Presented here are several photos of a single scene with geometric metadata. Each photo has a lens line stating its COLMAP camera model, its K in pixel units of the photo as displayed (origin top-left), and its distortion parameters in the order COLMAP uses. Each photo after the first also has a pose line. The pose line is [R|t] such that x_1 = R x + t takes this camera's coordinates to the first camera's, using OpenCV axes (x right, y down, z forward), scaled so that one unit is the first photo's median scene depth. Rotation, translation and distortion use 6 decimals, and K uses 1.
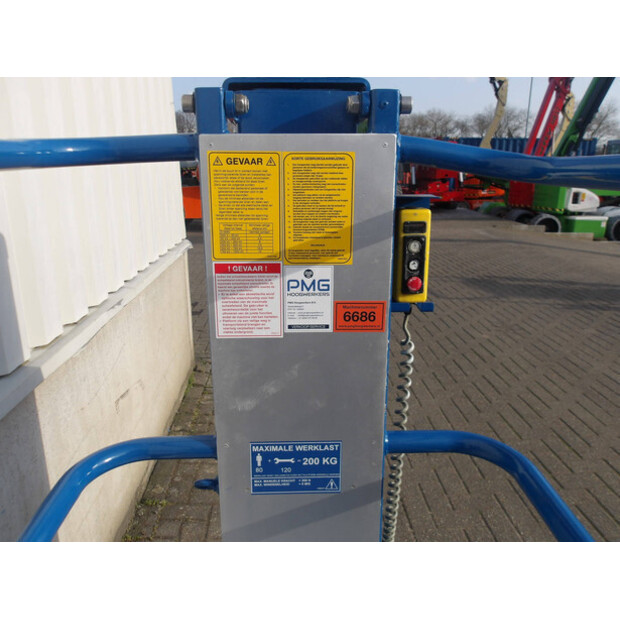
lens RADIAL K [[510.8, 0, 312.0], [0, 510.8, 310.5], [0, 0, 1]] dist [0.007287, -0.004696]
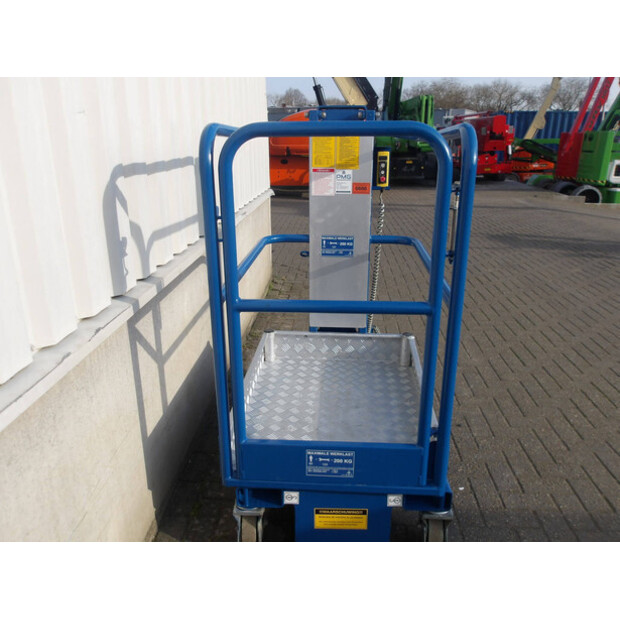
lens RADIAL K [[510.8, 0, 312.0], [0, 510.8, 307.0], [0, 0, 1]] dist [0.007287, -0.004696]
pose [[0.994118, 0.036863, -0.101832, 0.034976], [-0.032593, 0.998531, 0.043285, 0.145554], [0.103278, -0.039712, 0.993860, -0.496982]]
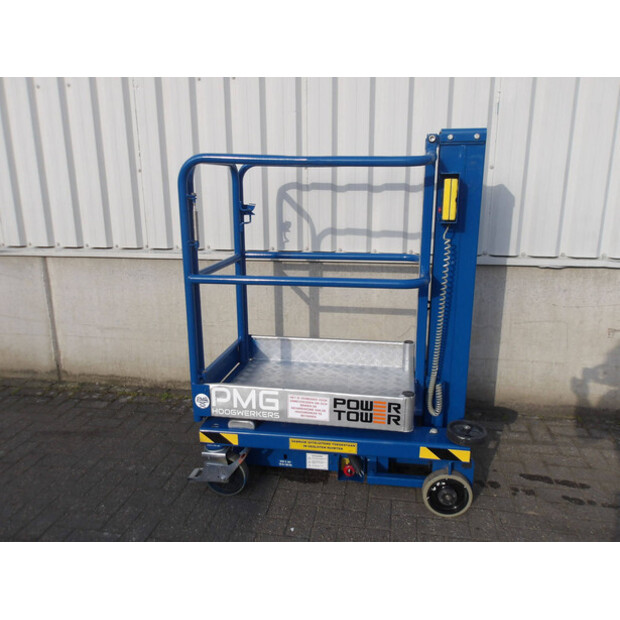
lens RADIAL K [[510.8, 0, 310.6], [0, 510.8, 306.9], [0, 0, 1]] dist [0.007287, -0.004696]
pose [[-0.226894, 0.242587, -0.943223, 0.741154], [-0.267831, 0.915599, 0.299909, -0.053863], [0.936368, 0.320672, -0.142772, 0.253886]]
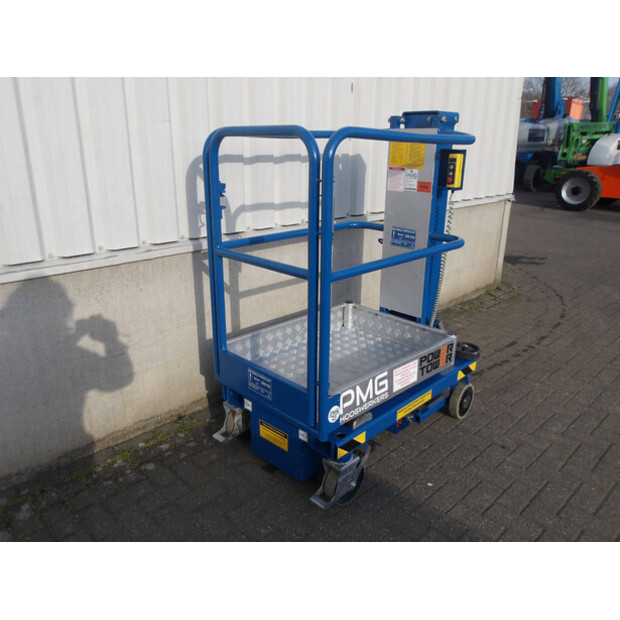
lens RADIAL K [[510.8, 0, 311.7], [0, 510.8, 306.5], [0, 0, 1]] dist [0.007287, -0.004696]
pose [[0.670087, 0.243523, -0.701198, 0.517731], [-0.221562, 0.967208, 0.124176, 0.124941], [0.708444, 0.072150, 0.702069, -0.423137]]
